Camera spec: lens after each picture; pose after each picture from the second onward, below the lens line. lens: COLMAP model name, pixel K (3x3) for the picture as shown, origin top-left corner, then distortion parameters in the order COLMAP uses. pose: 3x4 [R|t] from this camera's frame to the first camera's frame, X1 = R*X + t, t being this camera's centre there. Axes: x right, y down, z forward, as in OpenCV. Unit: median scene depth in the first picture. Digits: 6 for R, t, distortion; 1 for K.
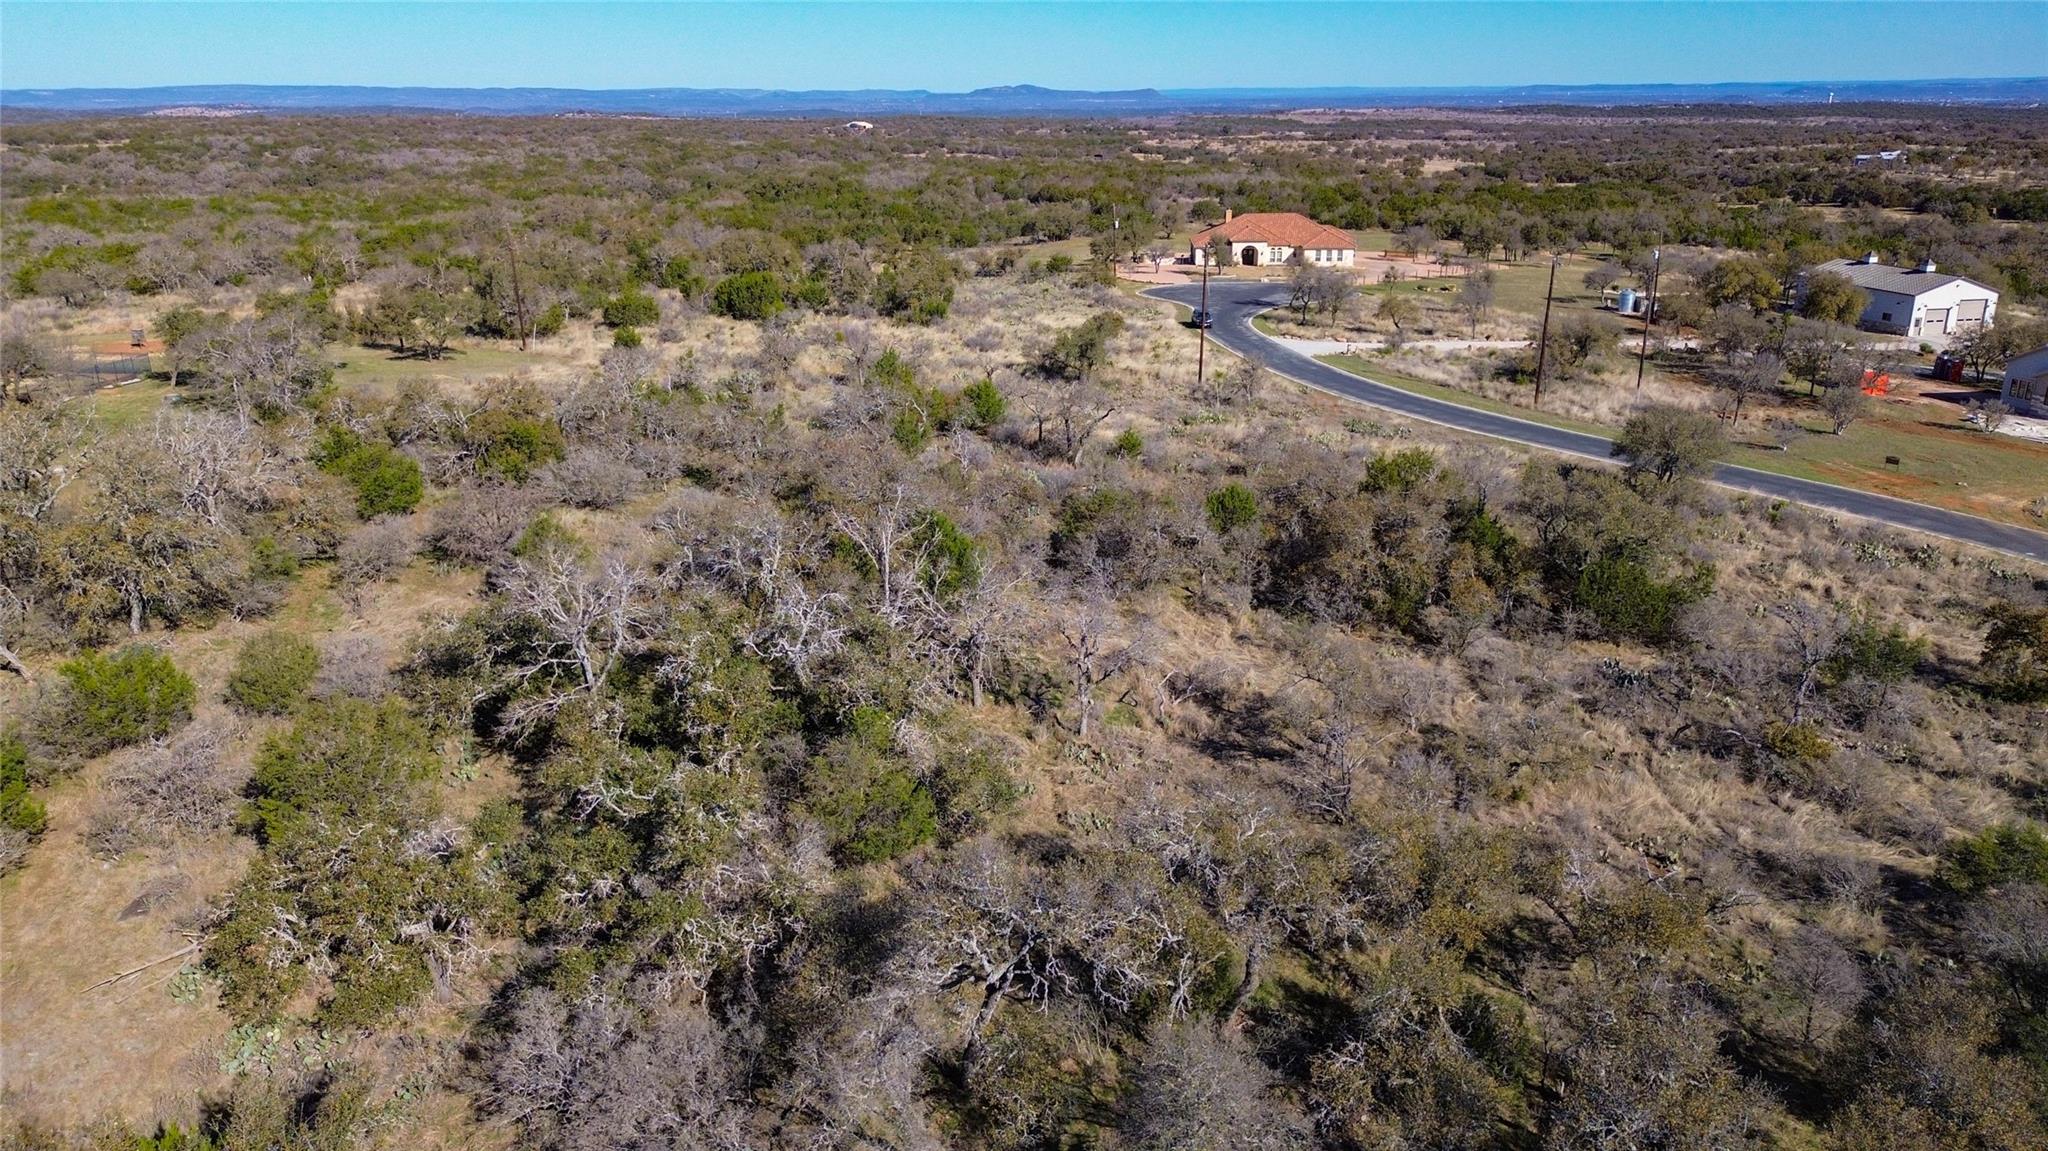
lens RADIAL K [[1442.1, 0, 1023.4], [0, 1442.1, 577.3], [0, 0, 1]] dist [0.072977, -0.073941]
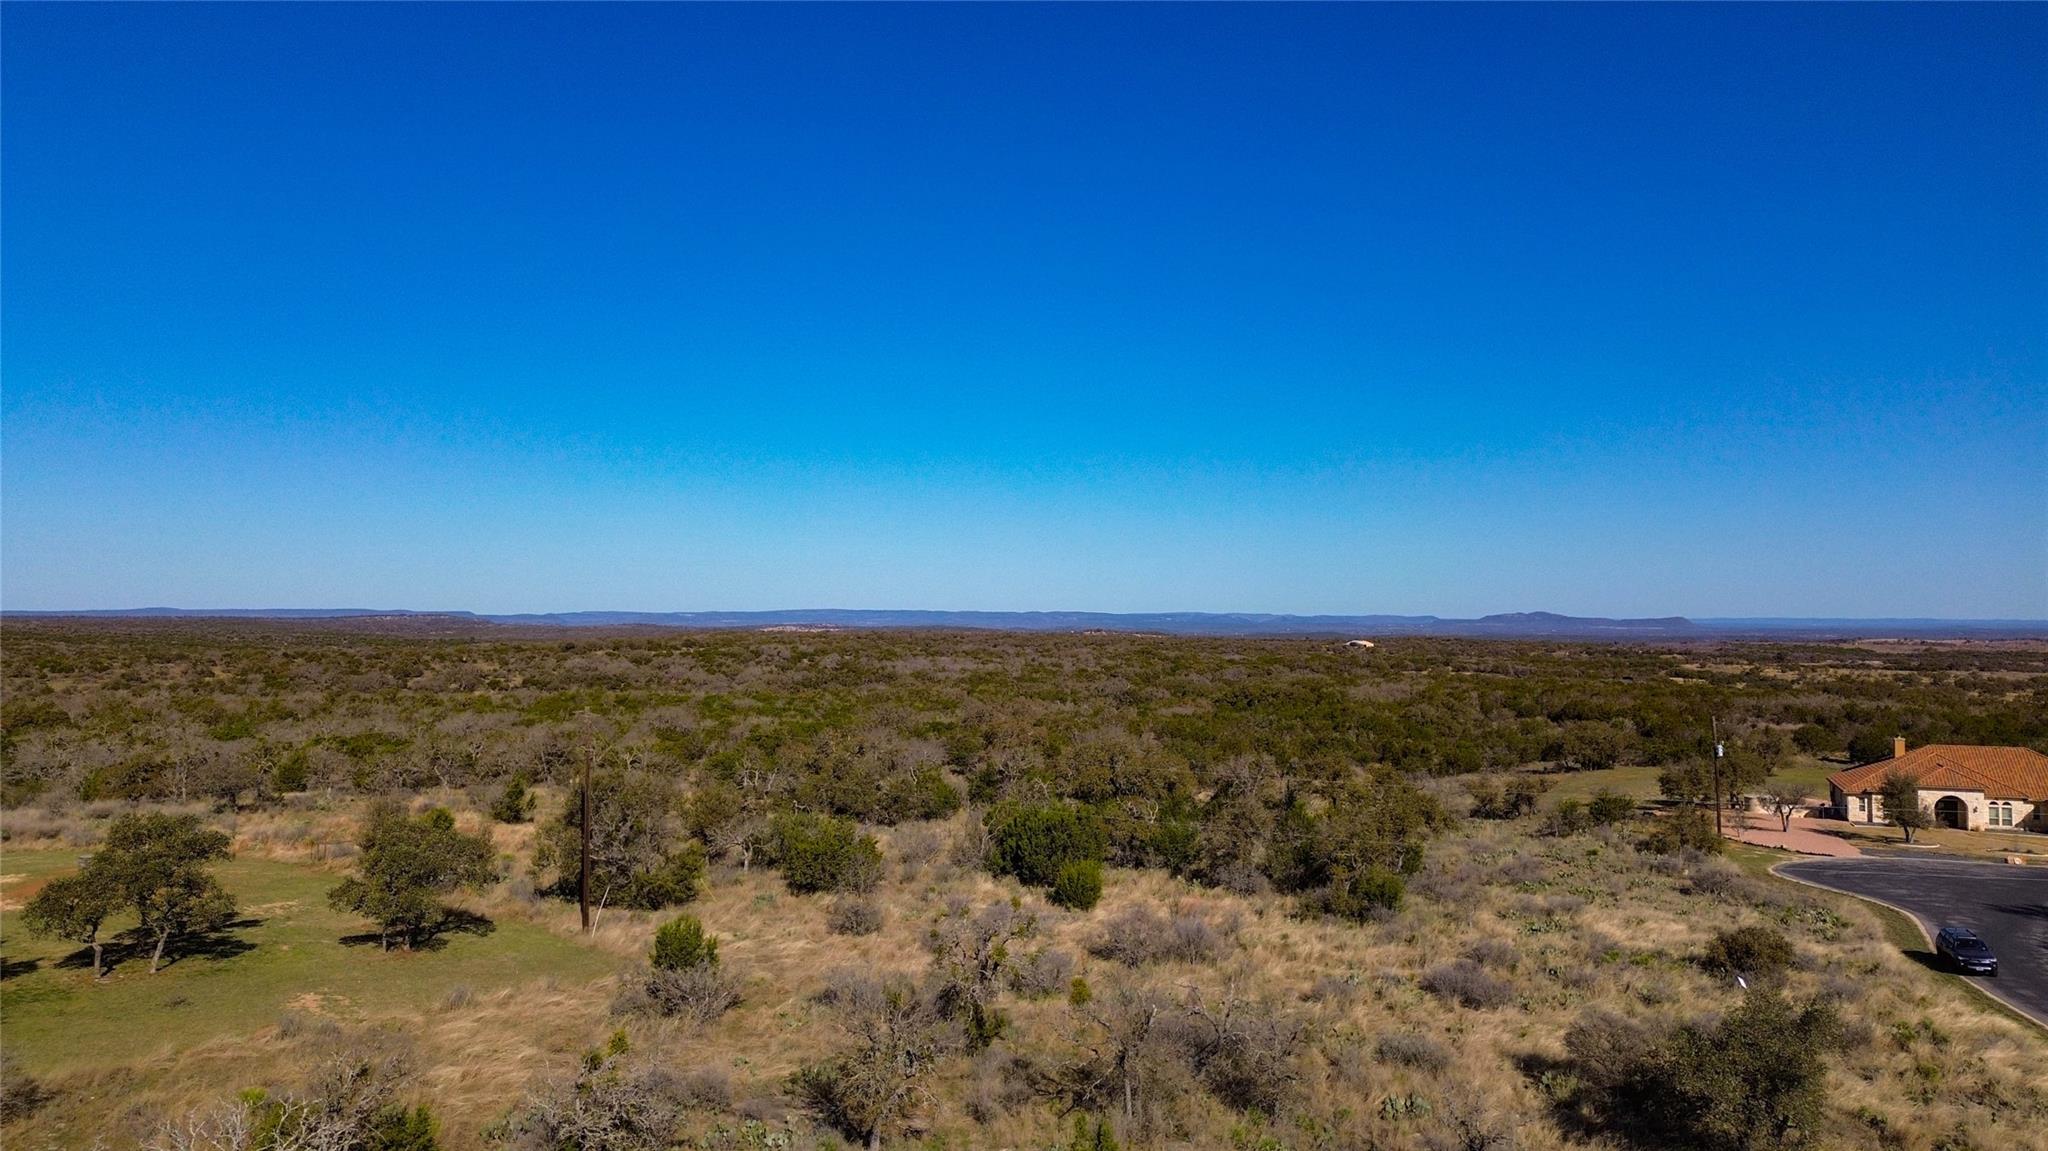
lens RADIAL K [[1442.1, 0, 1020.4], [0, 1442.1, 553.2], [0, 0, 1]] dist [0.072977, -0.073941]
pose [[0.942371, -0.004913, -0.334533, -0.002583], [-0.115082, 0.934118, -0.337904, -0.044171], [0.314153, 0.356930, 0.879721, 0.186670]]
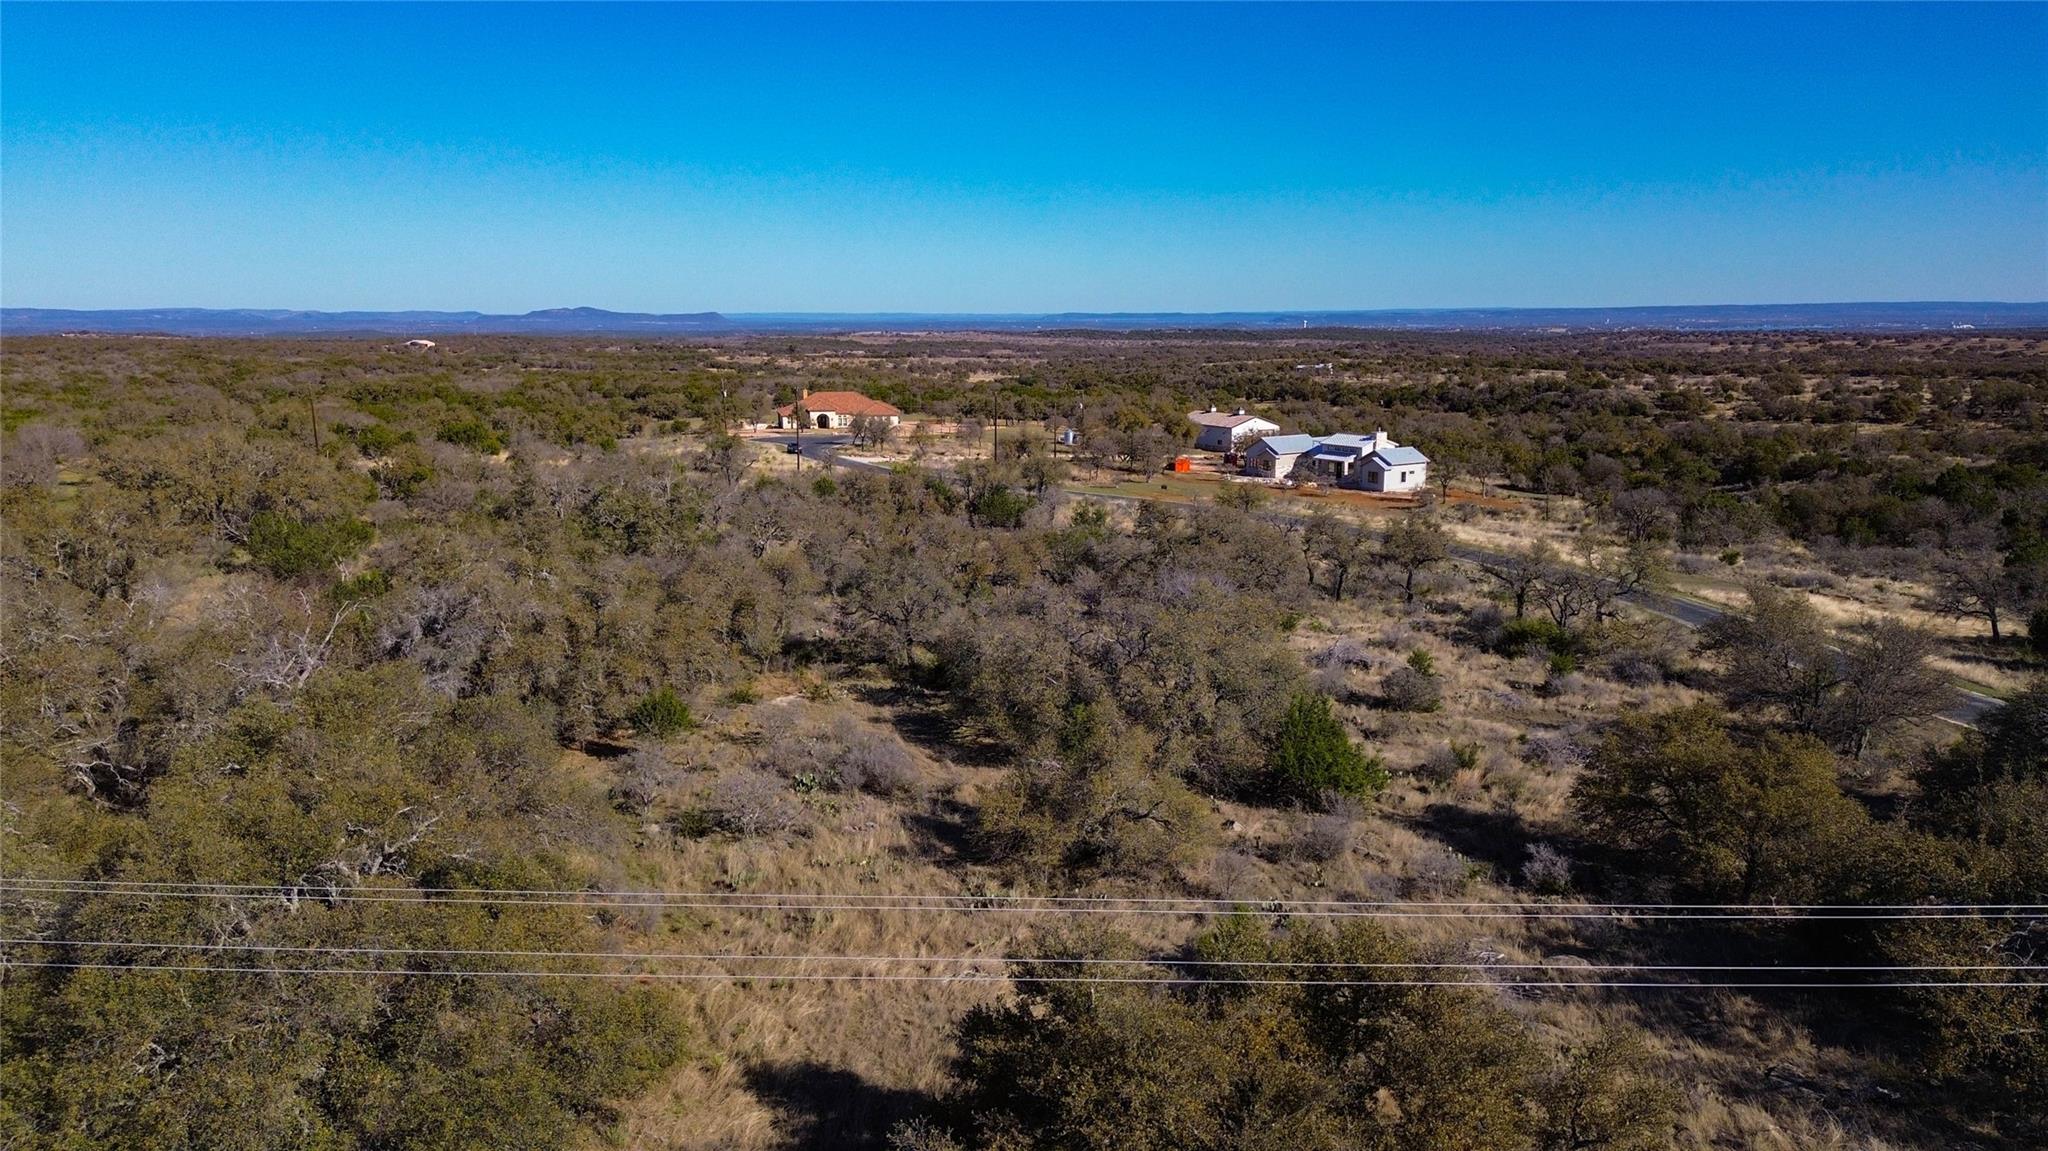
lens RADIAL K [[1442.1, 0, 1023.4], [0, 1442.1, 587.8], [0, 0, 1]] dist [0.072977, -0.073941]
pose [[0.958295, -0.050803, 0.281229, -0.031994], [0.088677, 0.988359, -0.123623, 0.070920], [-0.271675, 0.143406, 0.951645, -0.192431]]
